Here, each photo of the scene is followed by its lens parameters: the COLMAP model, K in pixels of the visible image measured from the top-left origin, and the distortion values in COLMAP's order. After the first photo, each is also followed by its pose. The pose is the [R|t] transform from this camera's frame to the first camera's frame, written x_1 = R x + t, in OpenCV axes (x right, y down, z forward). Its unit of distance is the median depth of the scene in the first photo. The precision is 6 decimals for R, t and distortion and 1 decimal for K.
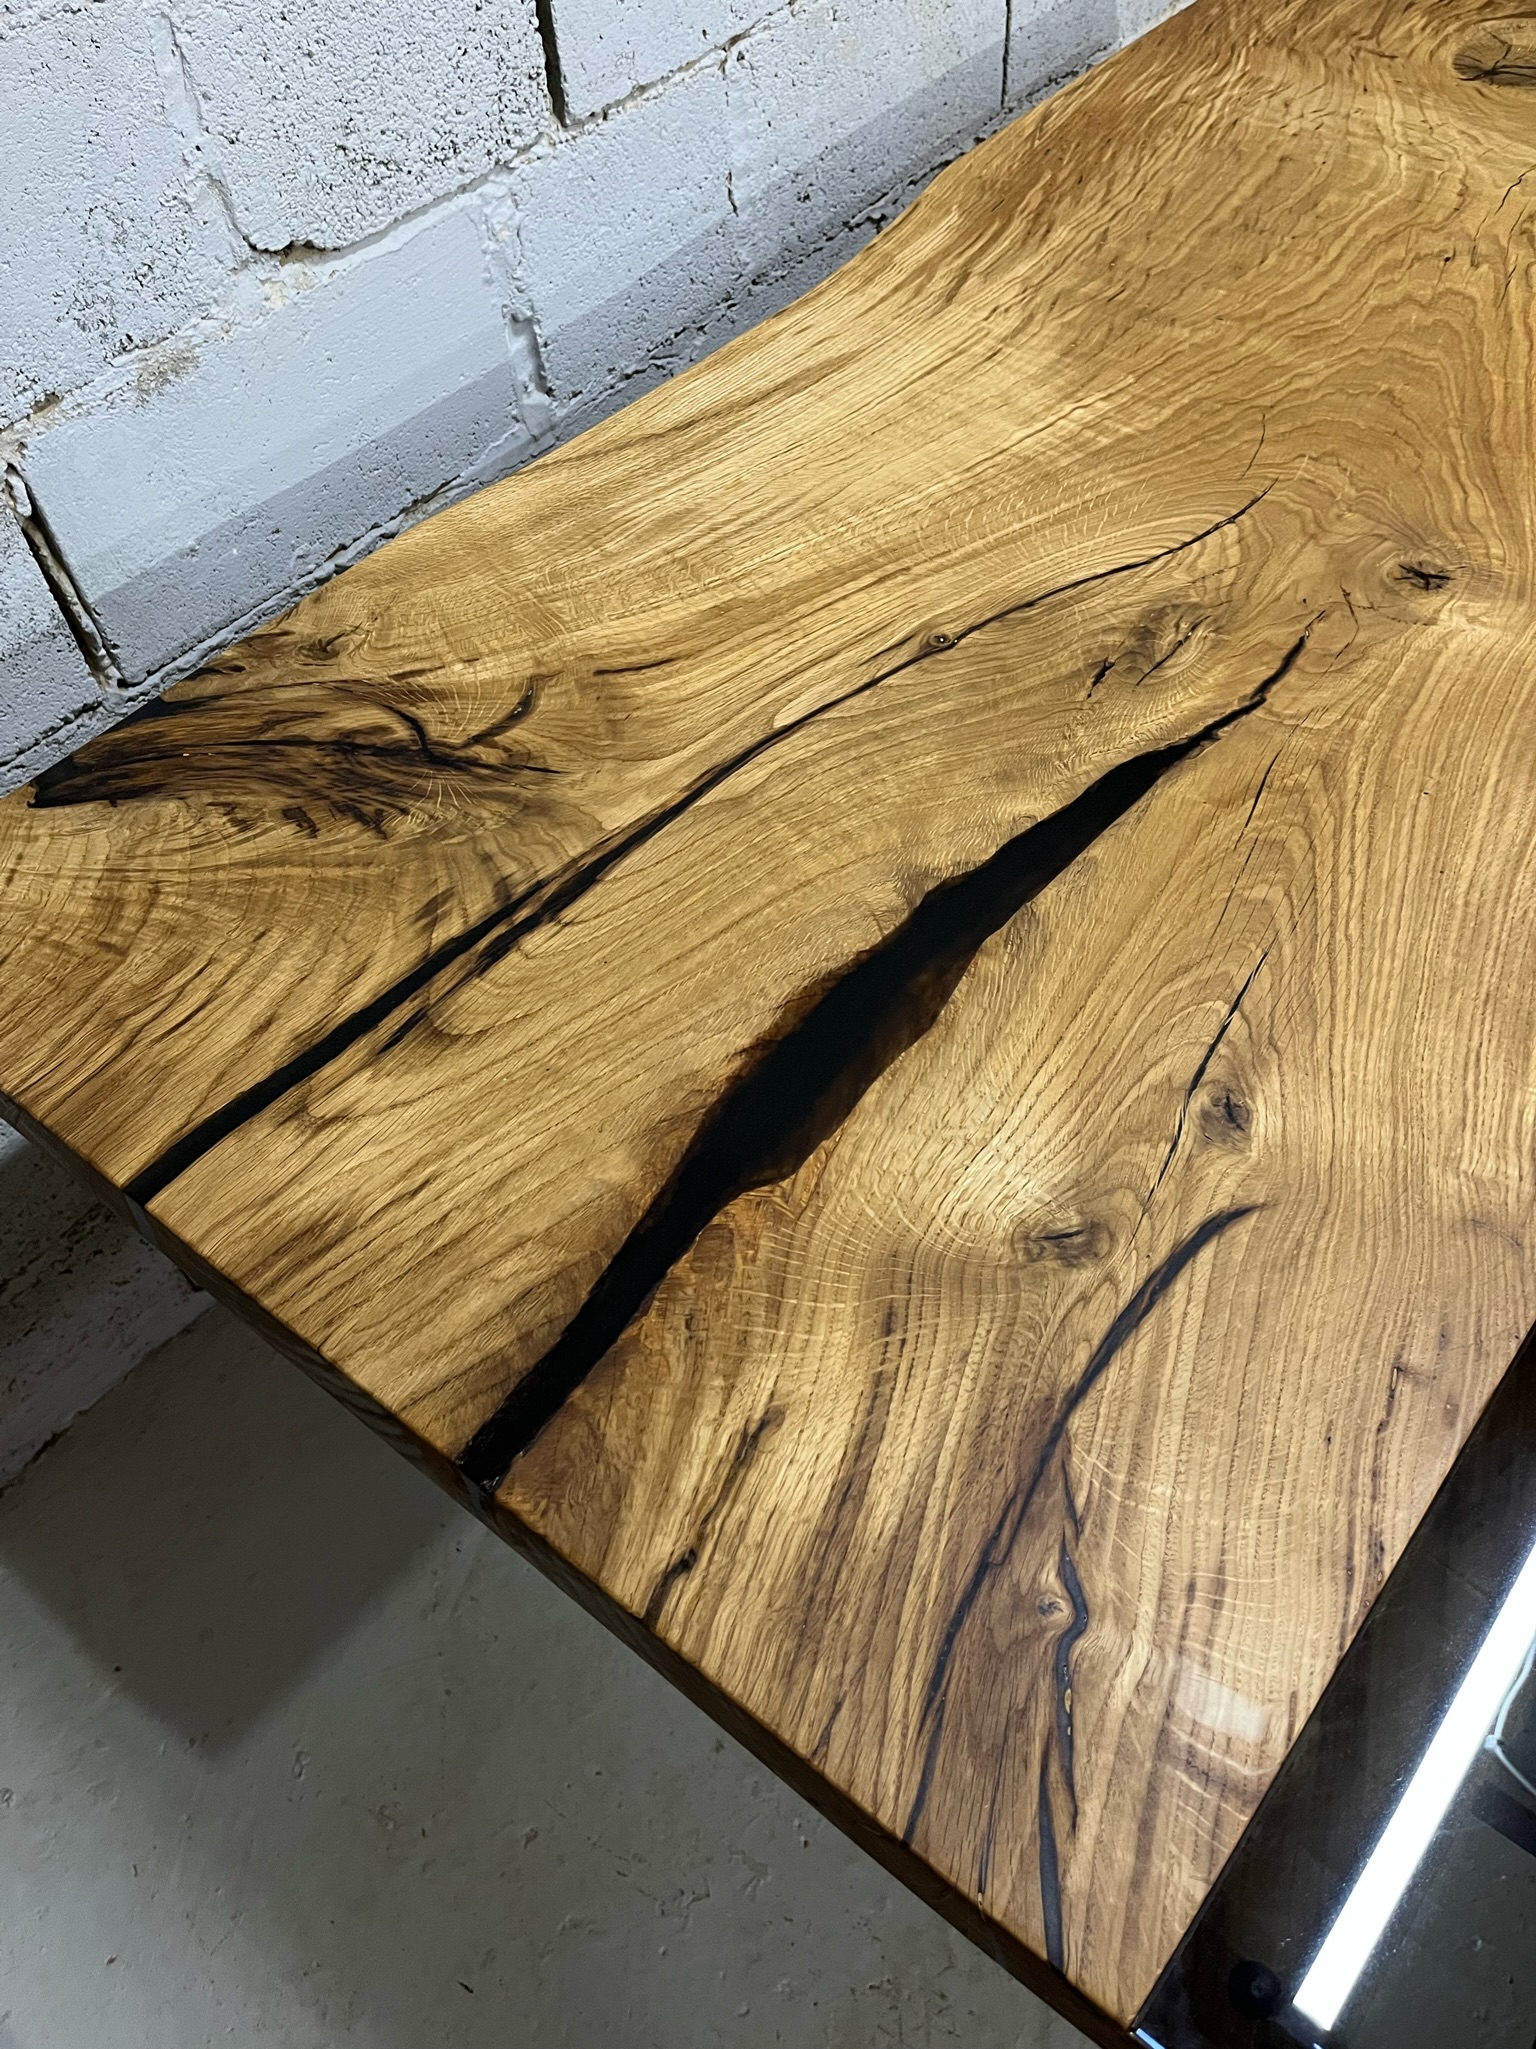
lens RADIAL K [[1576.8, 0, 766.5], [0, 1576.8, 995.9], [0, 0, 1]] dist [0.061919, -0.096058]
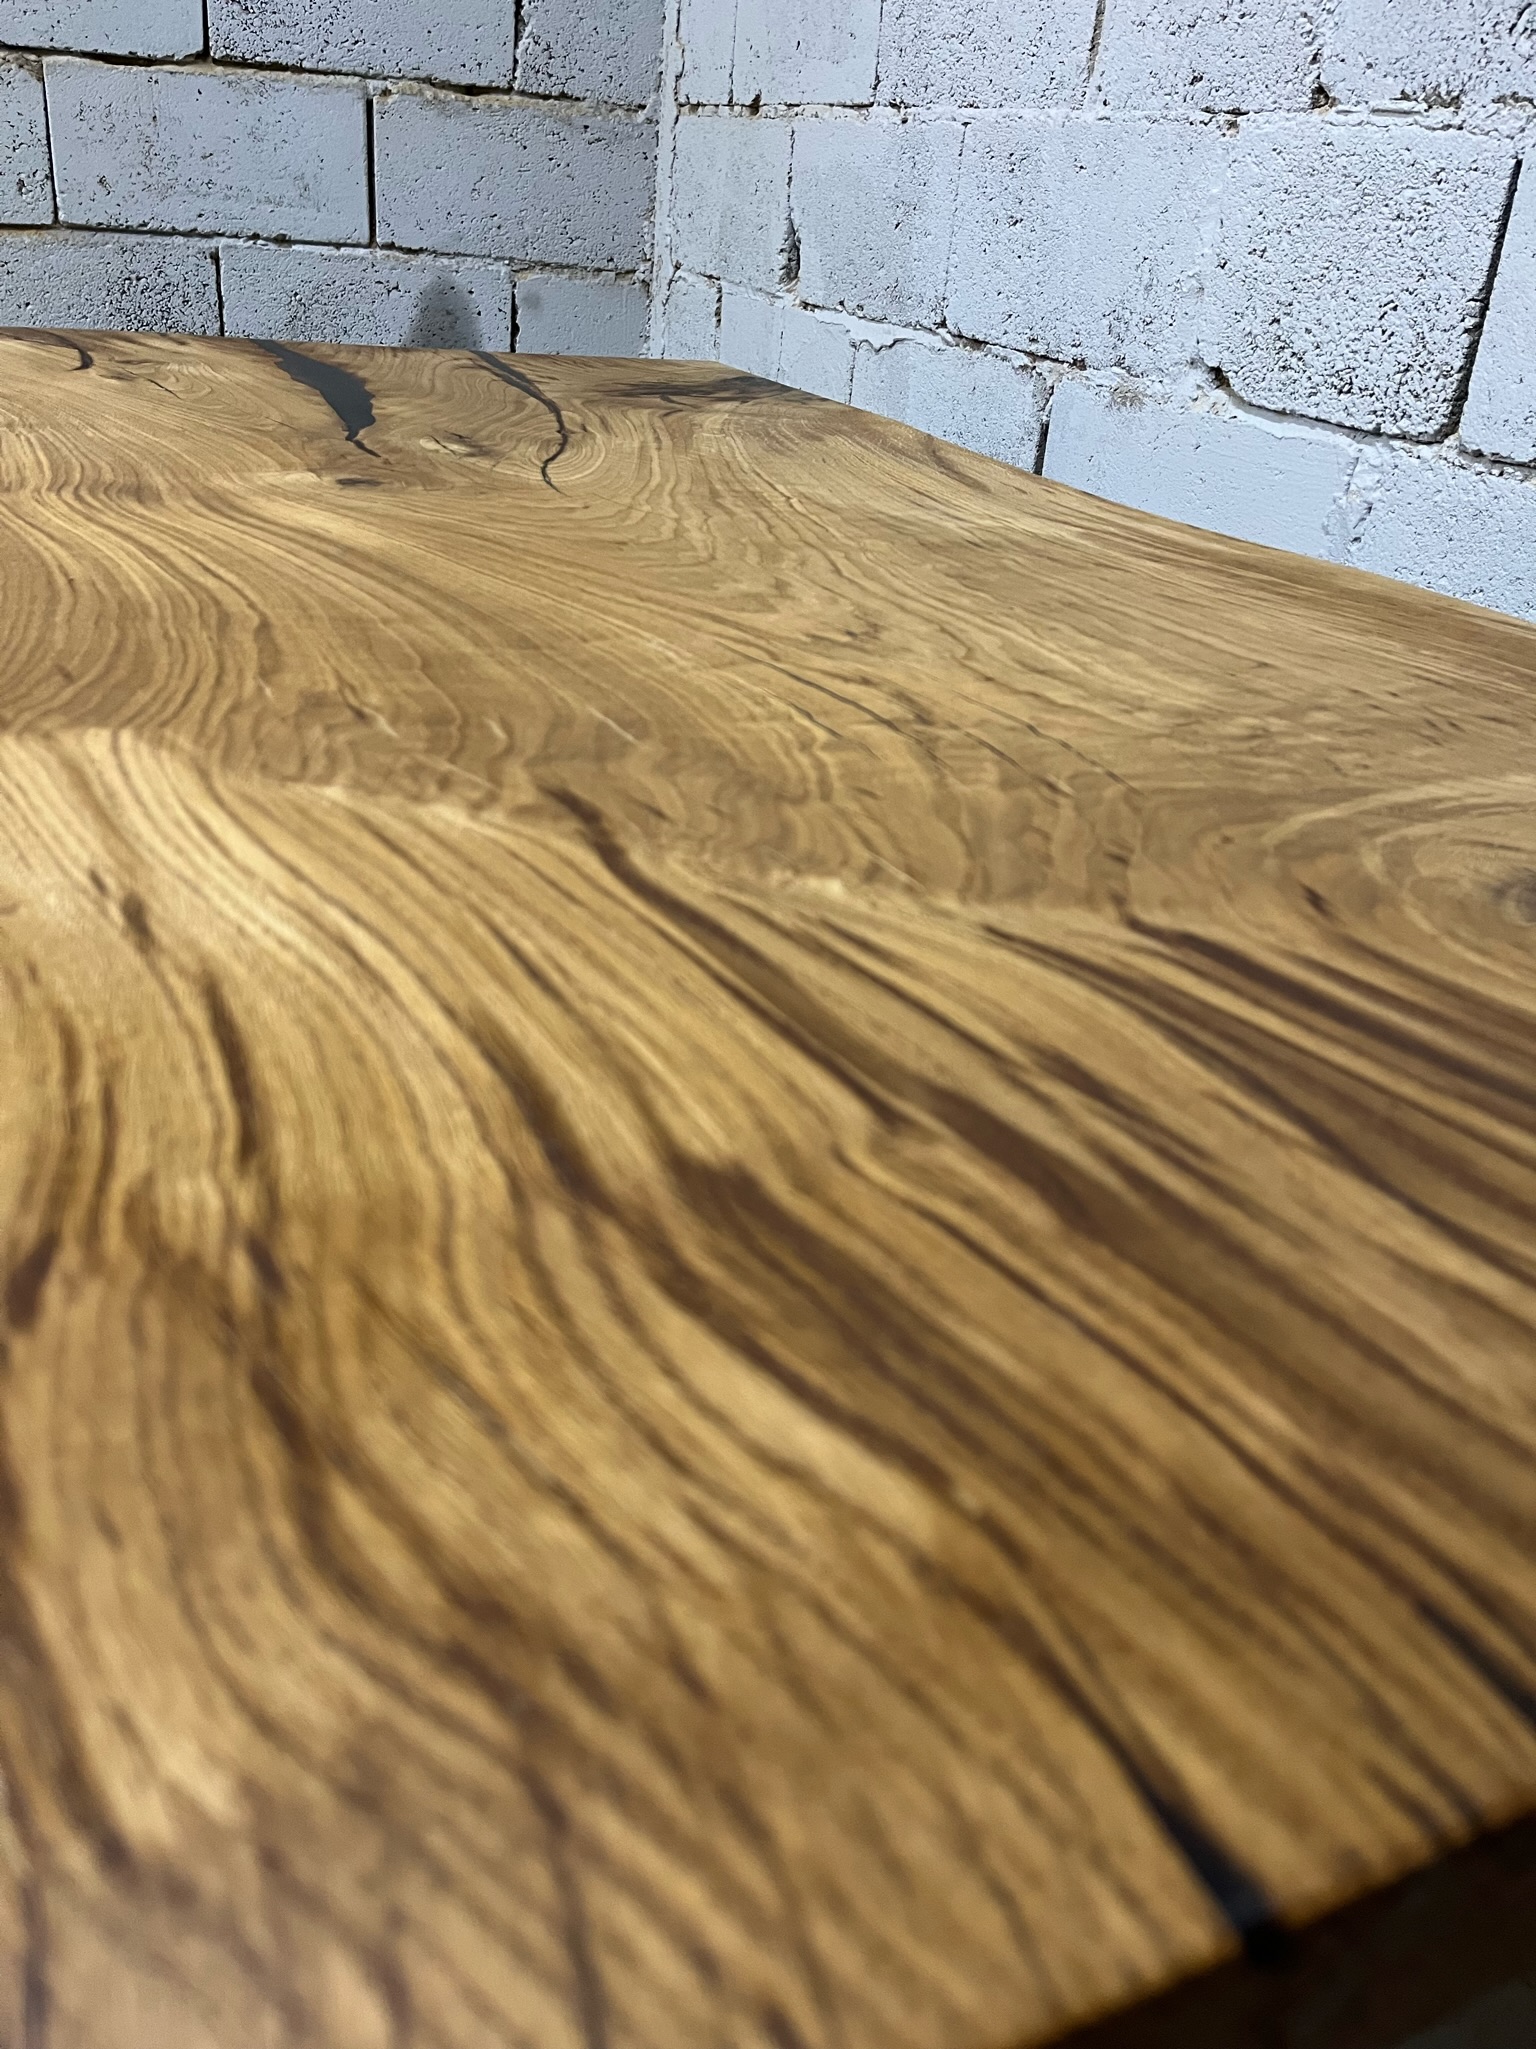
lens RADIAL K [[1576.8, 0, 744.7], [0, 1576.8, 996.7], [0, 0, 1]] dist [0.061919, -0.096058]
pose [[-0.461591, 0.411662, -0.785792, 1.345740], [-0.731387, 0.324668, 0.599720, -1.031157], [0.502004, 0.851543, 0.151220, 1.378392]]
